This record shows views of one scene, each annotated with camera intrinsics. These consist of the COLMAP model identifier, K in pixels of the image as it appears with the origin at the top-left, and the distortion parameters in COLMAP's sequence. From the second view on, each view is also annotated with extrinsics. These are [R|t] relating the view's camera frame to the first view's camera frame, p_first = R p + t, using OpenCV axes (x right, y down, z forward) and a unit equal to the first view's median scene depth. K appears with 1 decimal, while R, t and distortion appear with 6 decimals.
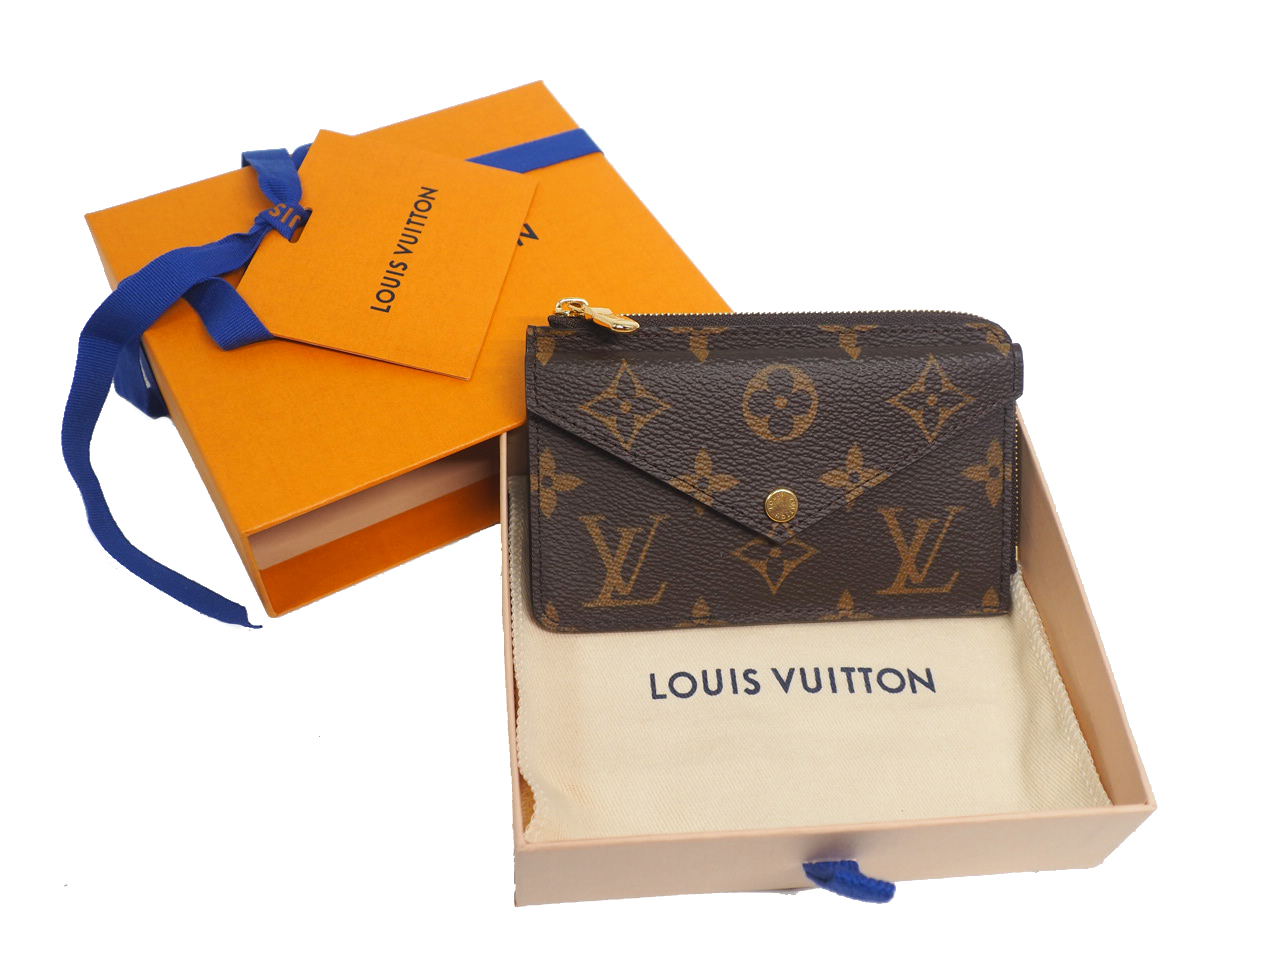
lens RADIAL K [[1252.2, 0, 639.9], [0, 1252.2, 485.1], [0, 0, 1]] dist [-0.018107, 0.000000]
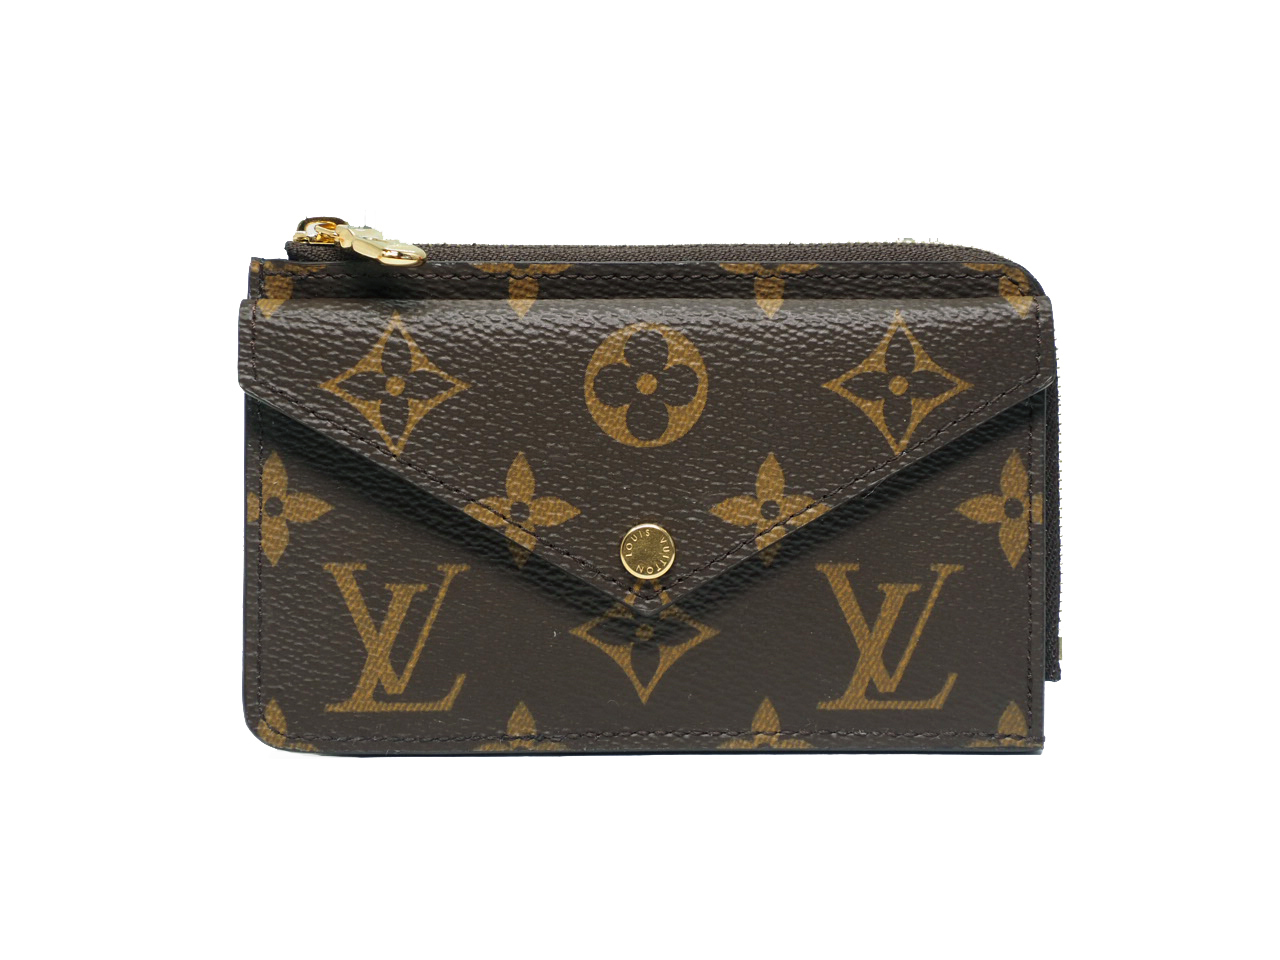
lens RADIAL K [[2777.1, 0, 640.2], [0, 2777.1, 477.8], [0, 0, 1]] dist [-0.025544, 0.000000]
pose [[0.996339, 0.018520, -0.083465, 0.221299], [-0.025041, 0.996656, -0.077776, 0.085692], [0.081746, 0.079581, 0.993471, -0.356235]]
